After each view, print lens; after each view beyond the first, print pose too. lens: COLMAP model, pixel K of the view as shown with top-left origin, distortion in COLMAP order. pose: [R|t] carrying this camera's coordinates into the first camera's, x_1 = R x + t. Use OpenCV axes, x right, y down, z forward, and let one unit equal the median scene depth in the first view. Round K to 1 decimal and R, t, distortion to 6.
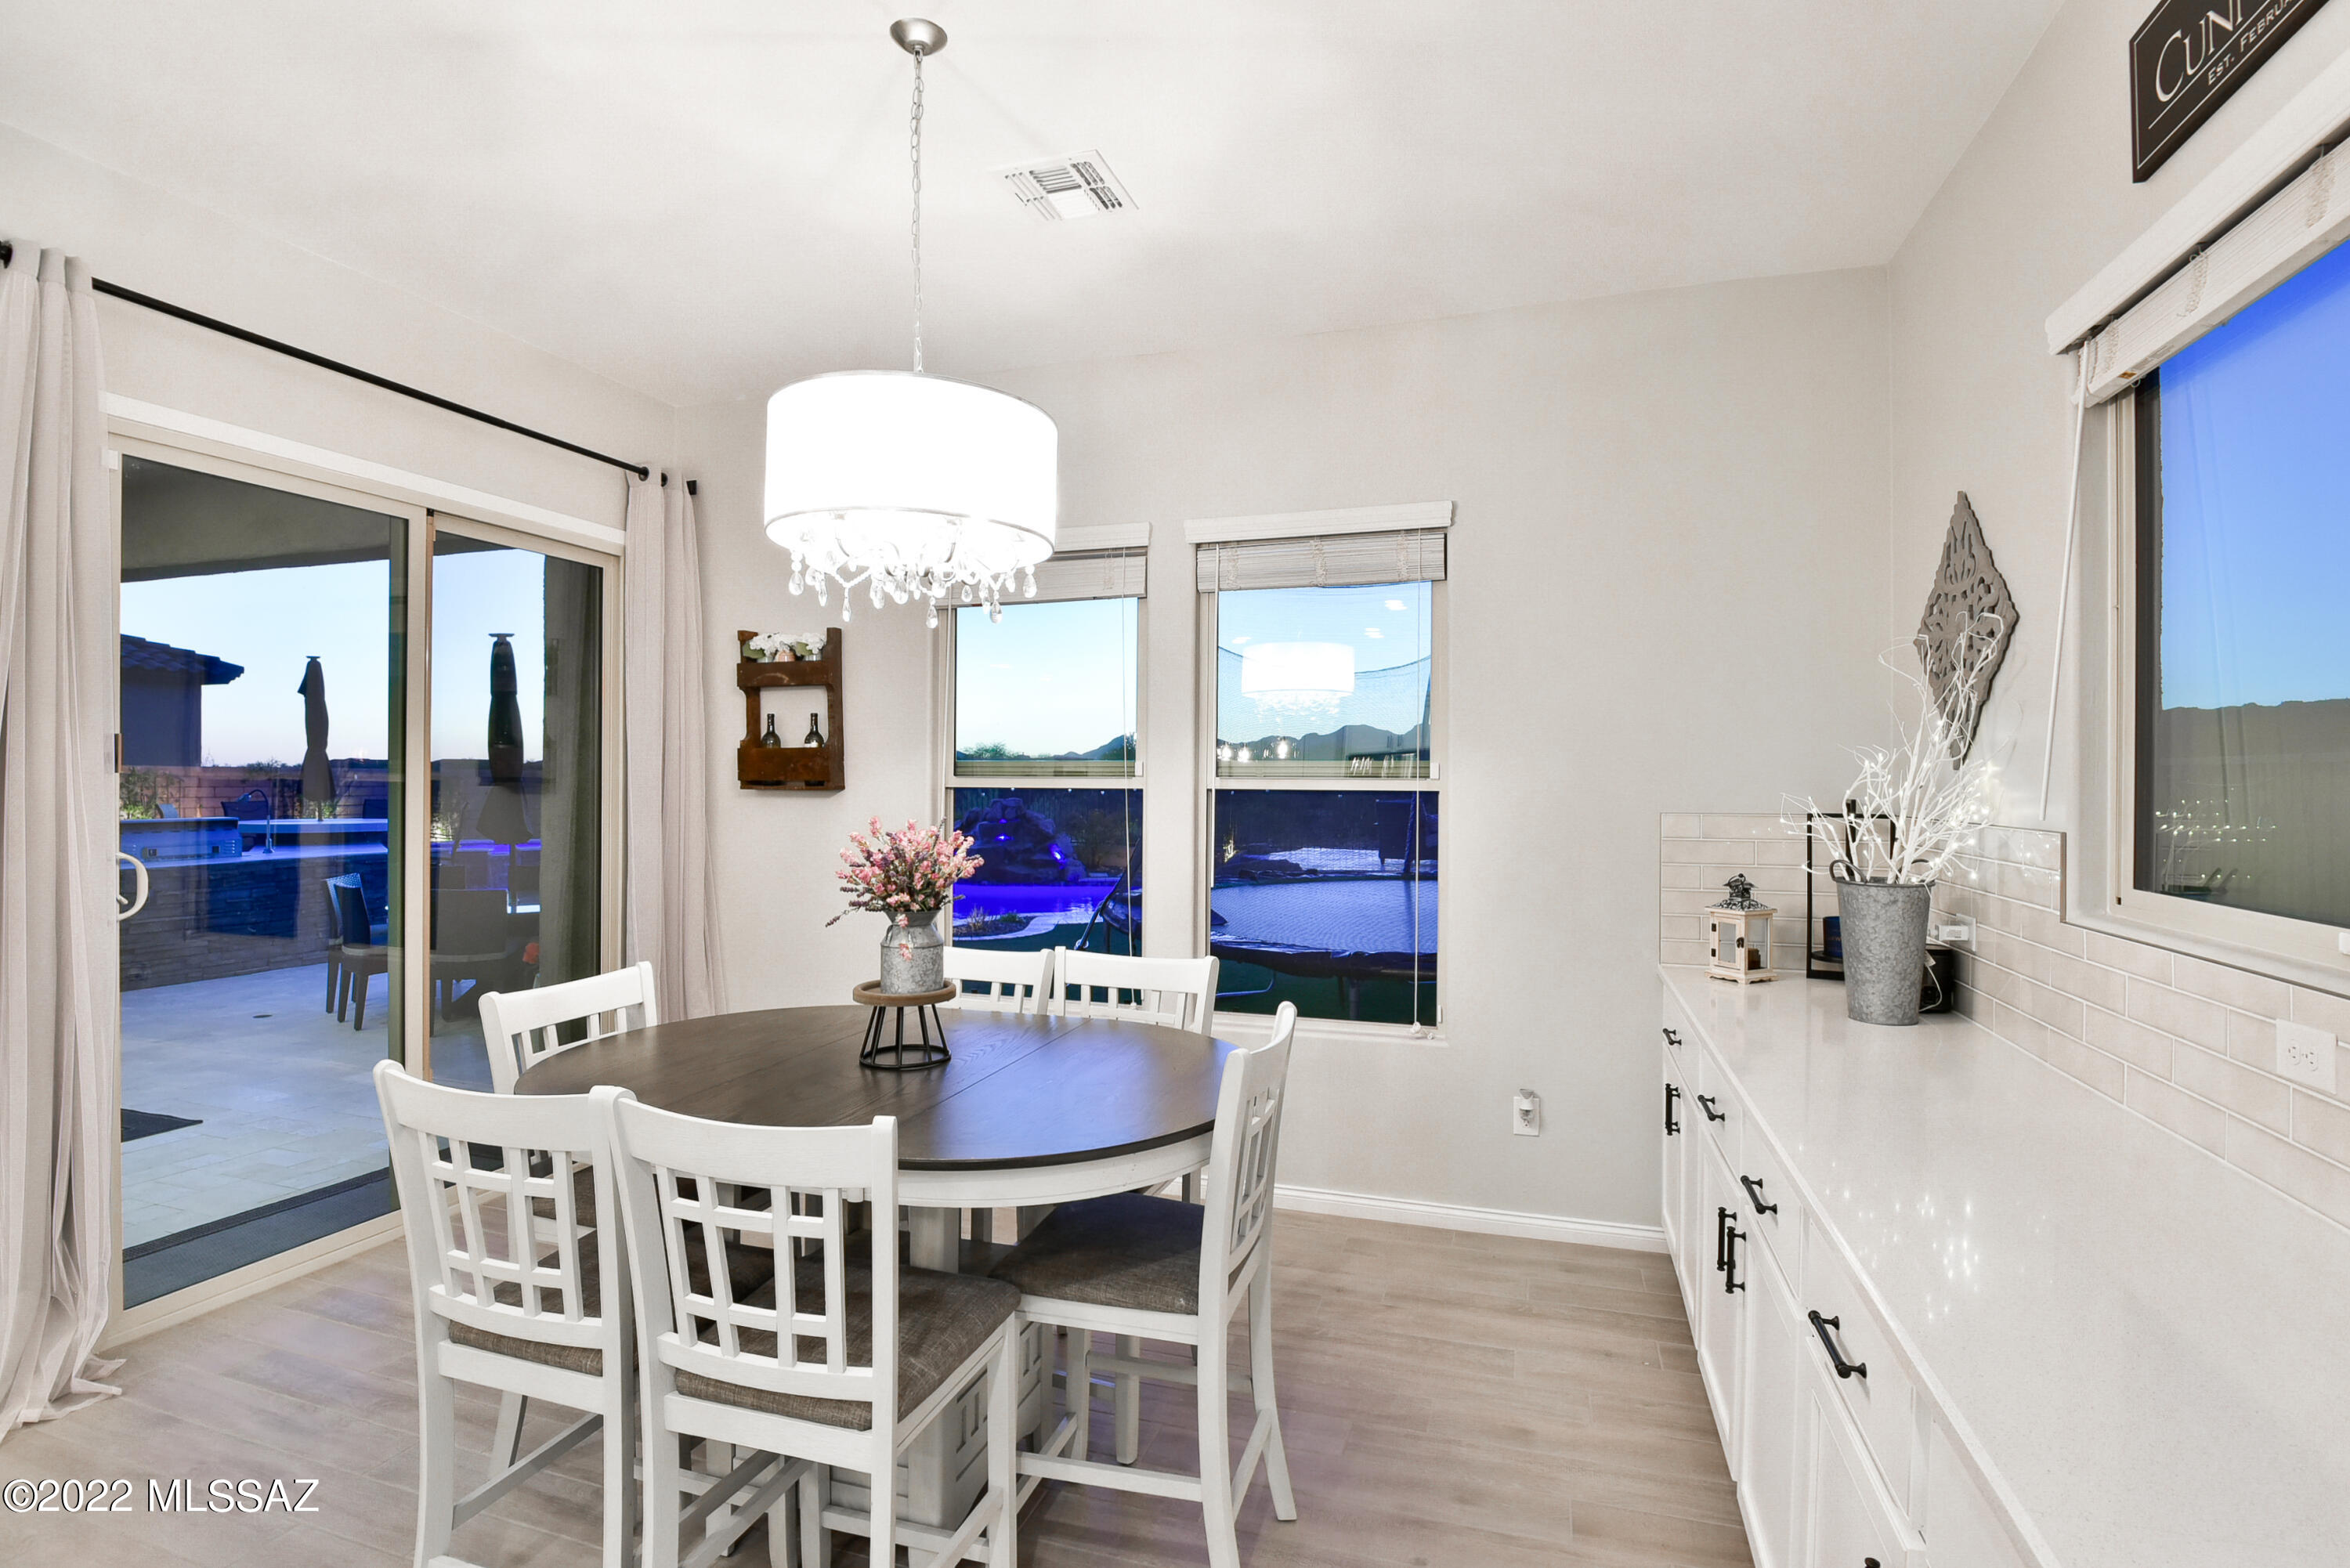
lens RADIAL K [[1113.9, 0, 1179.8], [0, 1113.9, 772.8], [0, 0, 1]] dist [-0.010605, -0.010951]
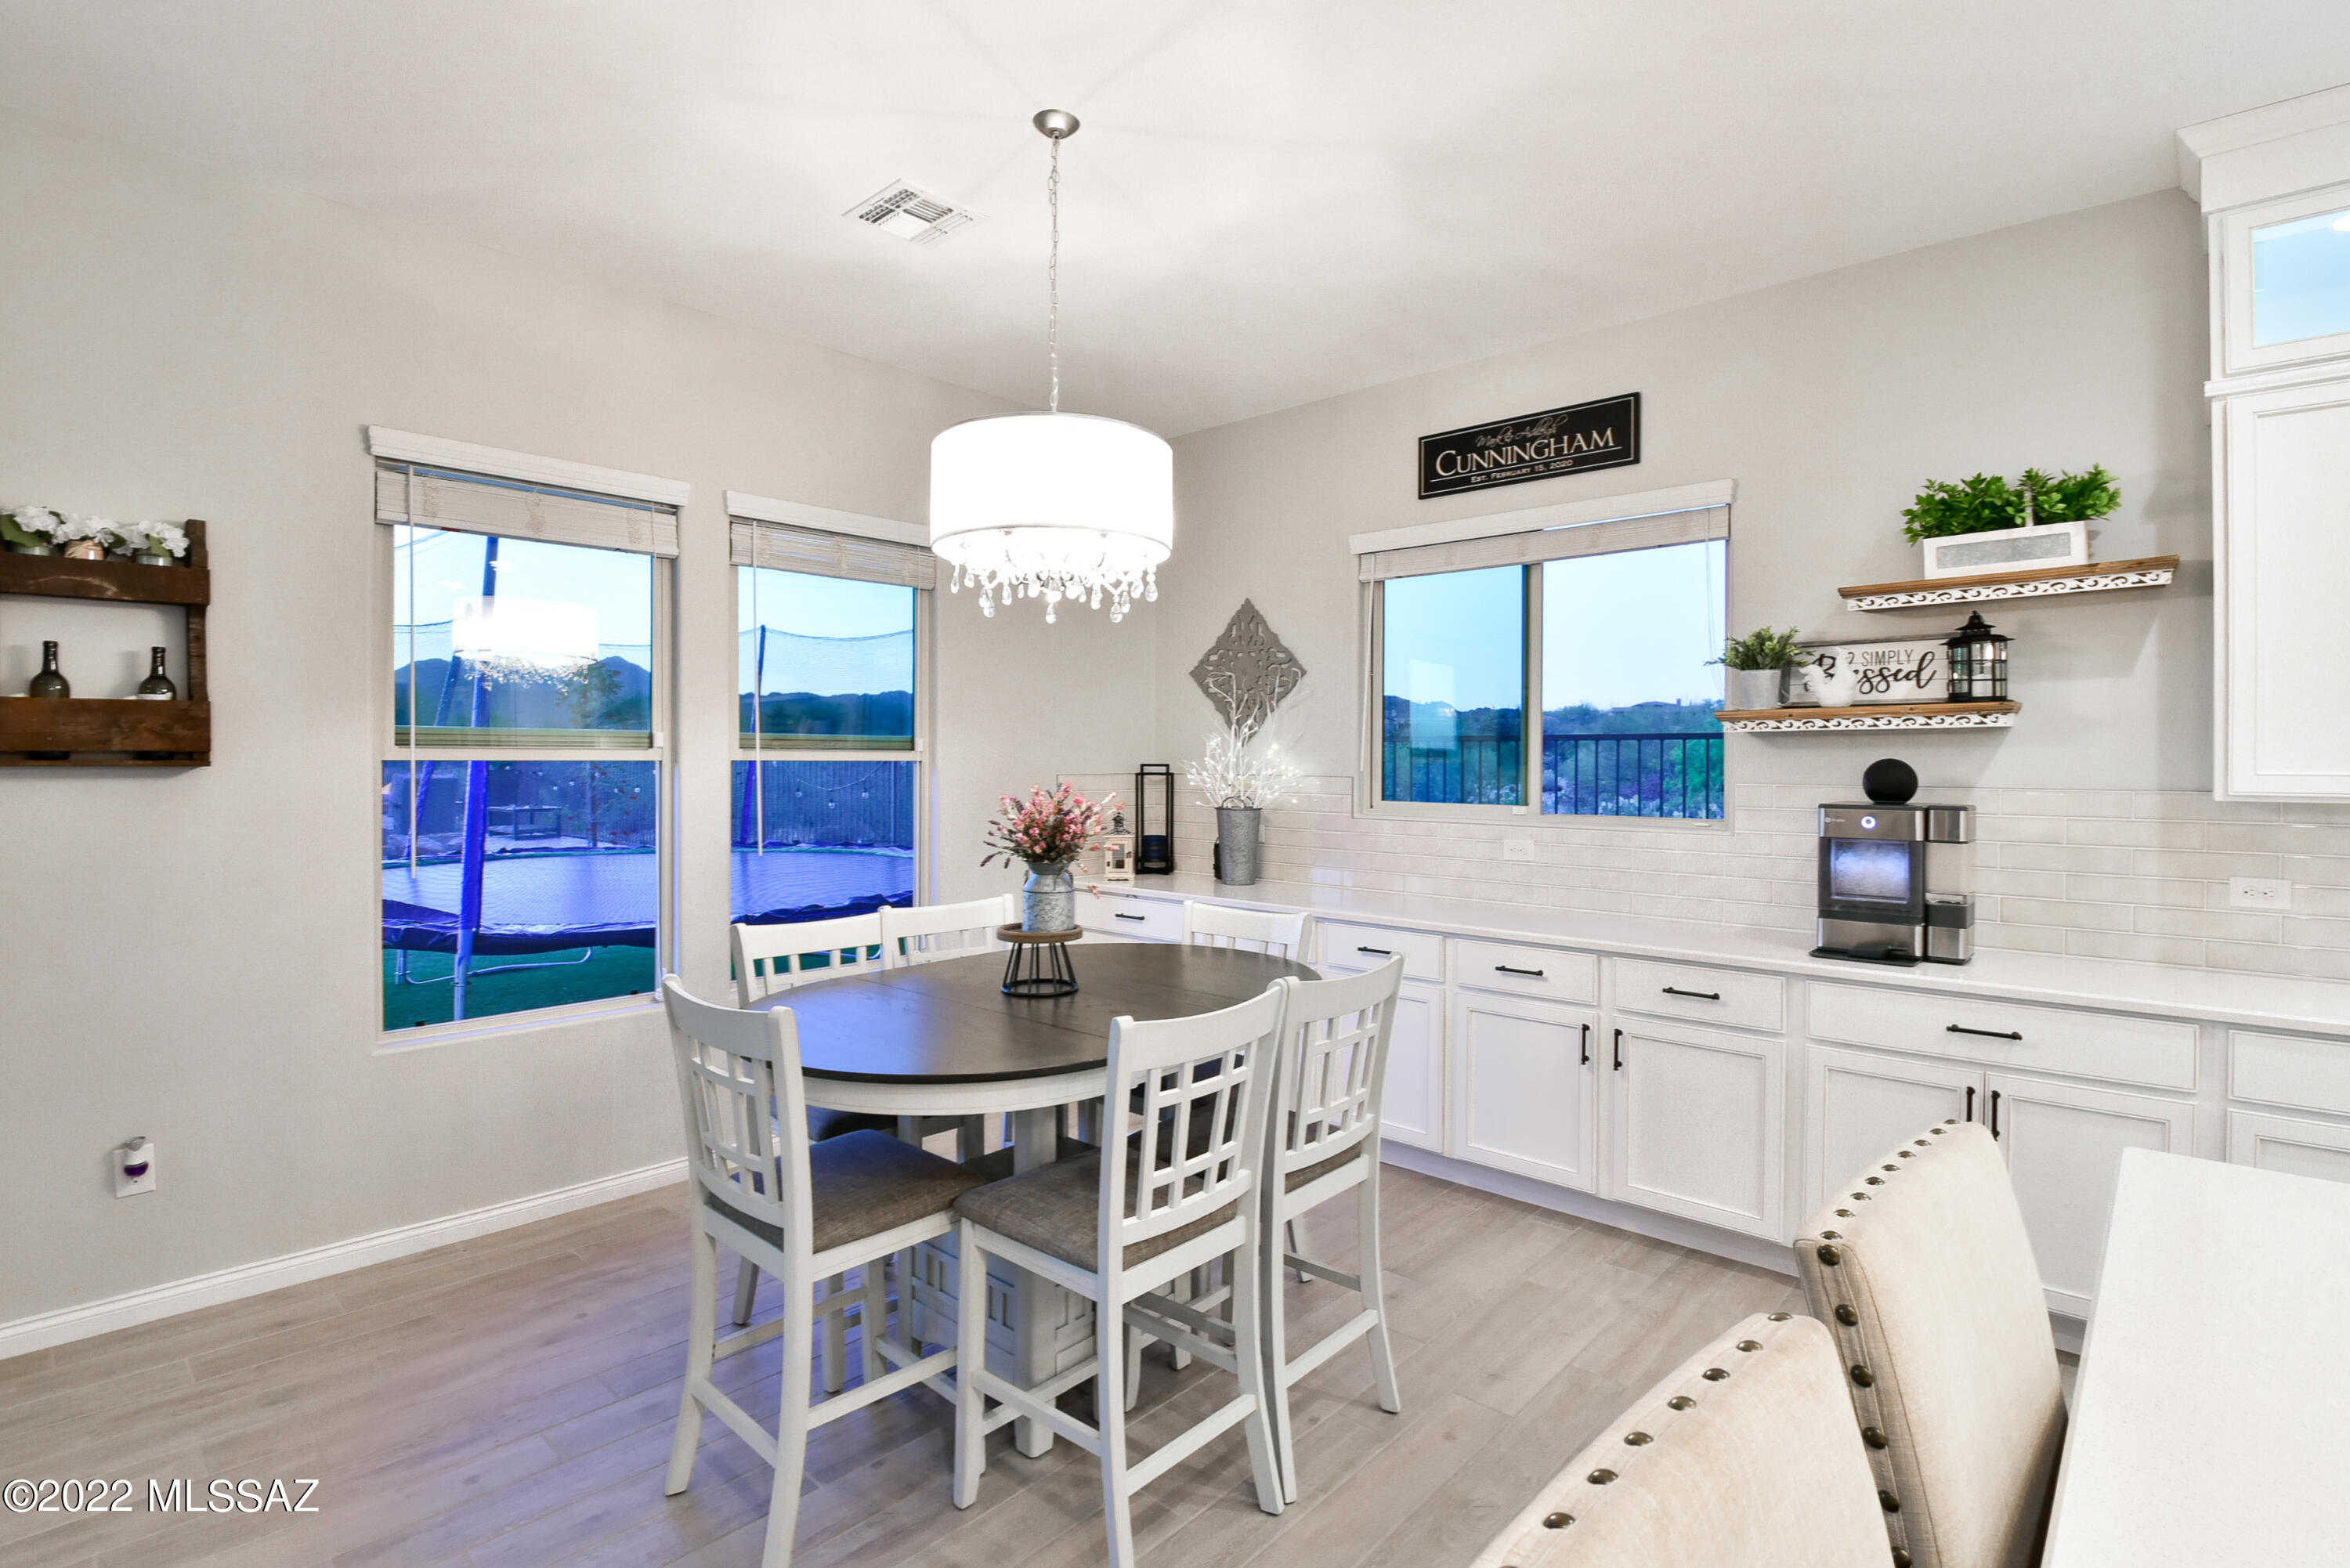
lens RADIAL K [[1116.2, 0, 1180.4], [0, 1116.2, 761.3], [0, 0, 1]] dist [-0.022887, -0.001691]
pose [[0.415312, -0.007756, 0.909646, -0.898607], [-0.010263, 0.999860, 0.013211, -0.002791], [-0.909621, -0.014822, 0.415175, 0.270726]]
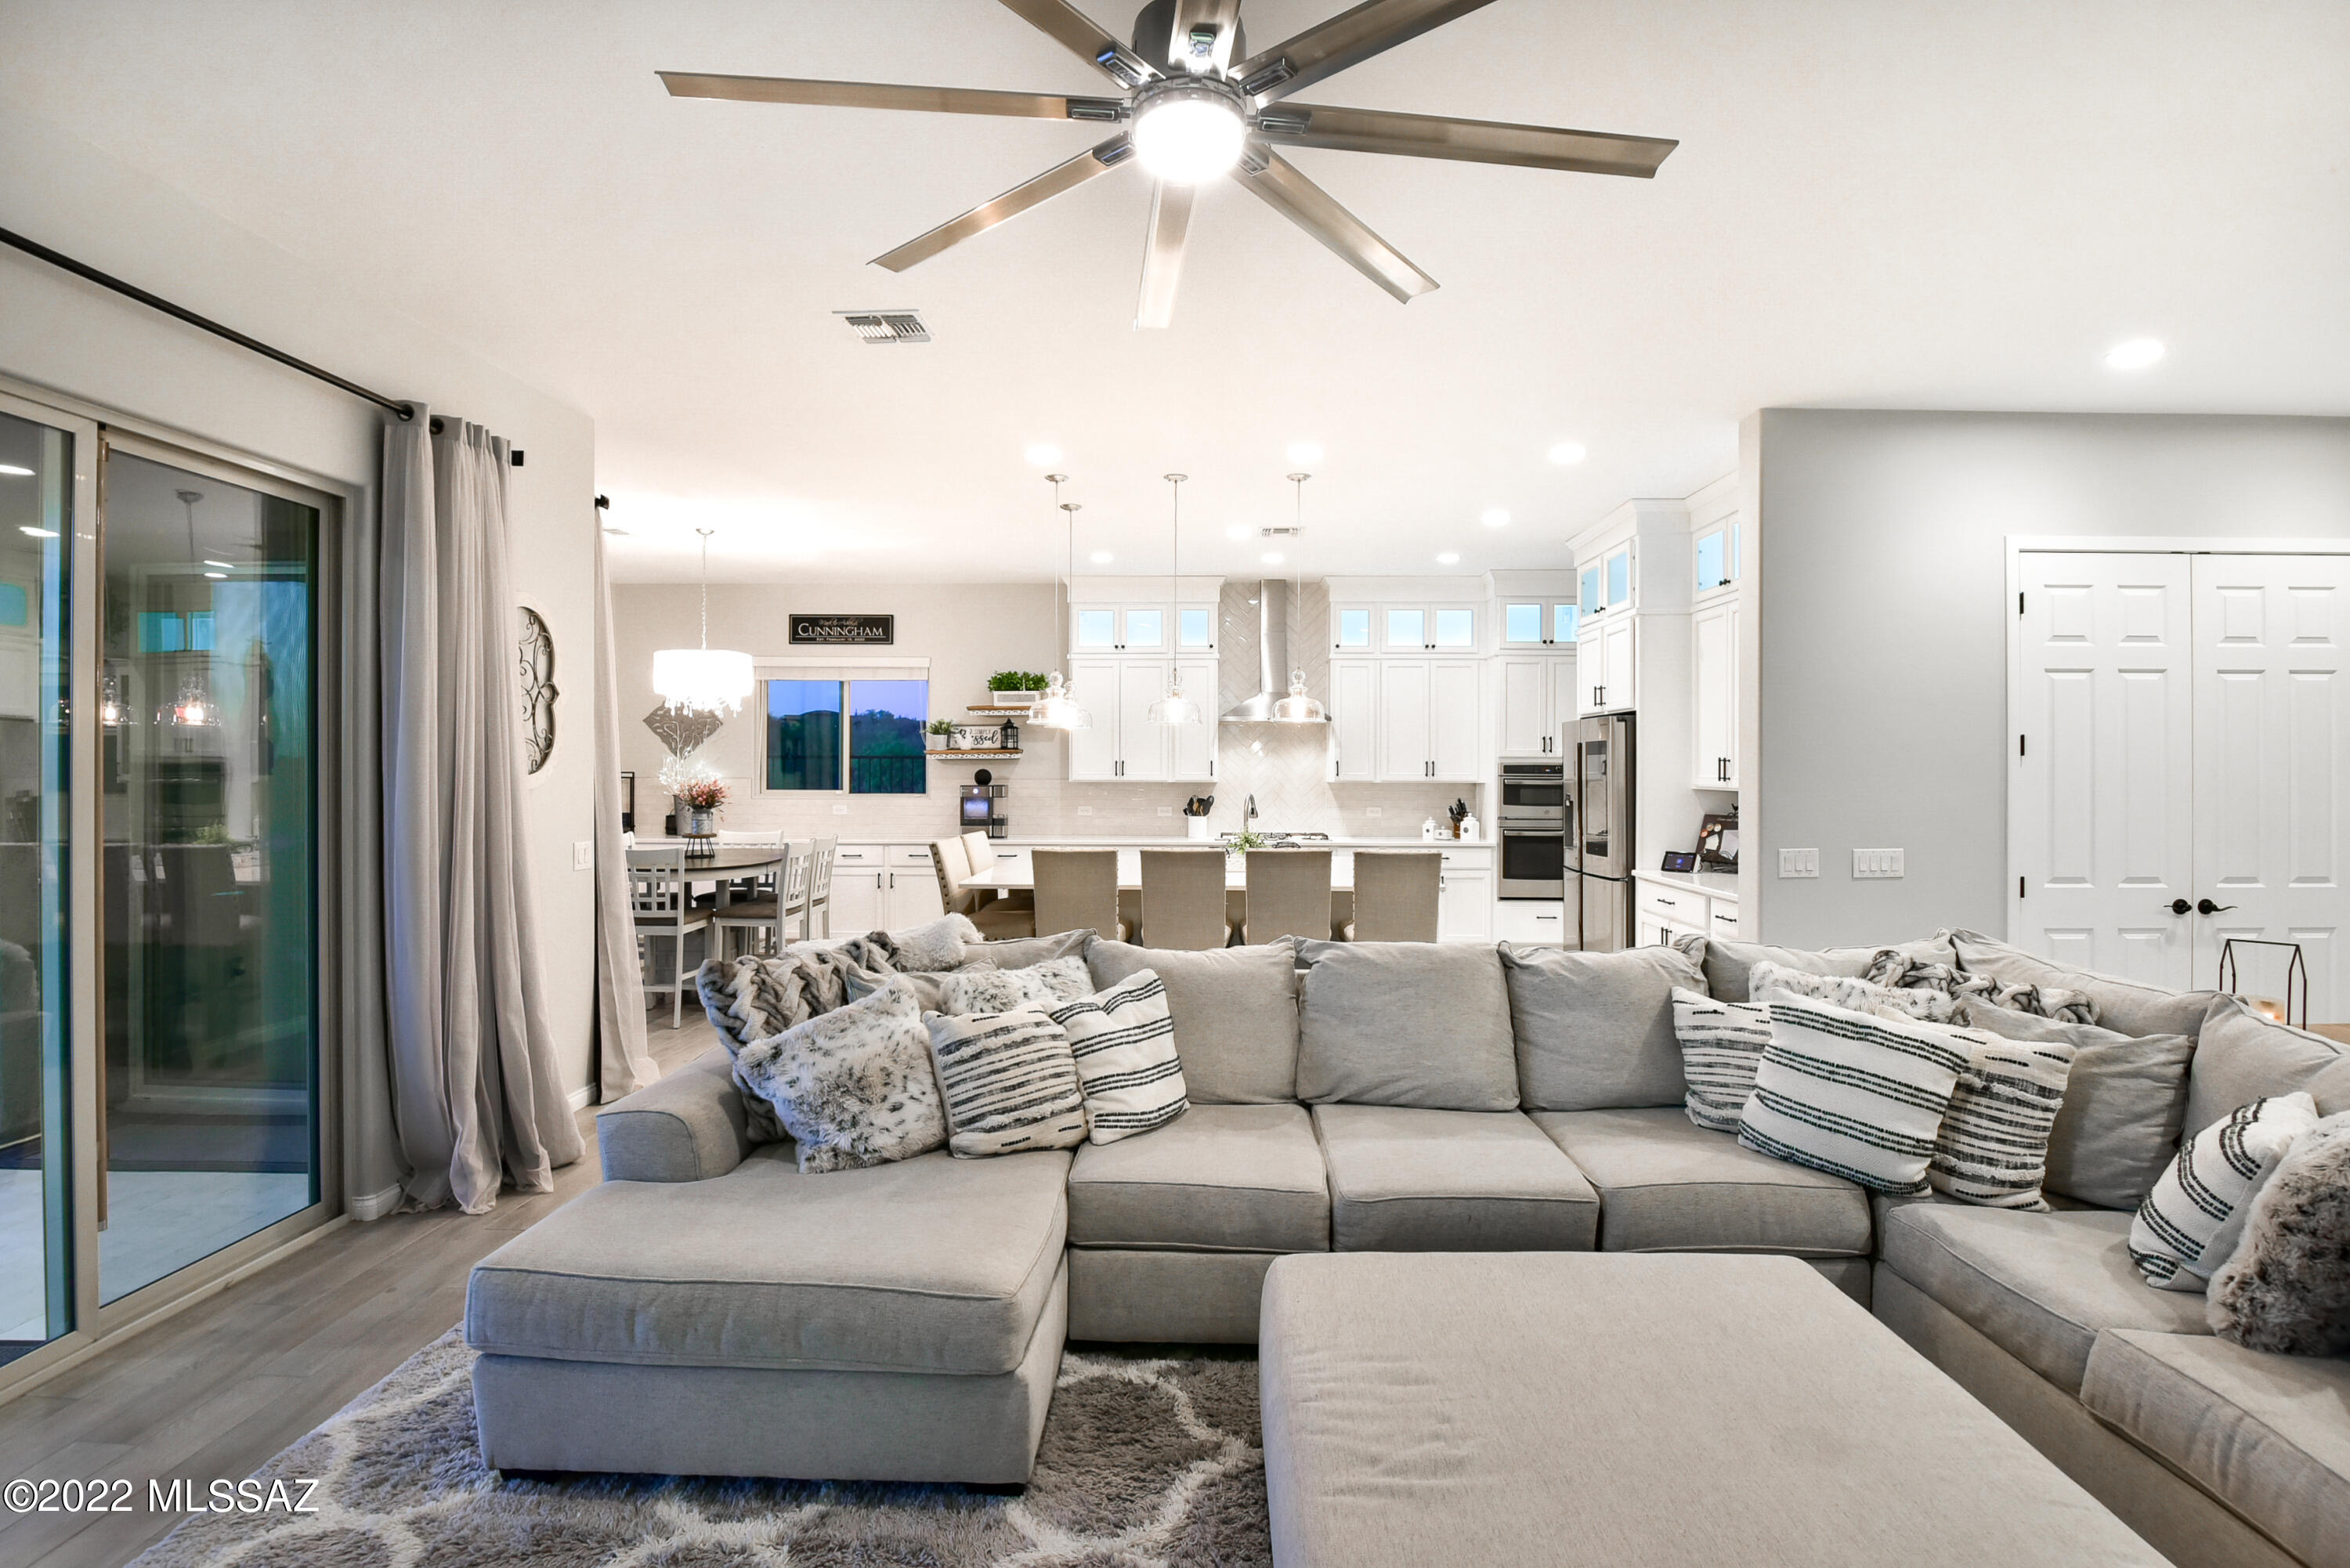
lens RADIAL K [[1113.9, 0, 1179.8], [0, 1113.9, 772.8], [0, 0, 1]] dist [-0.010605, -0.010951]
pose [[-0.281712, -0.012933, 0.959412, -2.600822], [-0.015089, 0.999845, 0.009047, -0.022229], [-0.959380, -0.011928, -0.281864, 0.422044]]
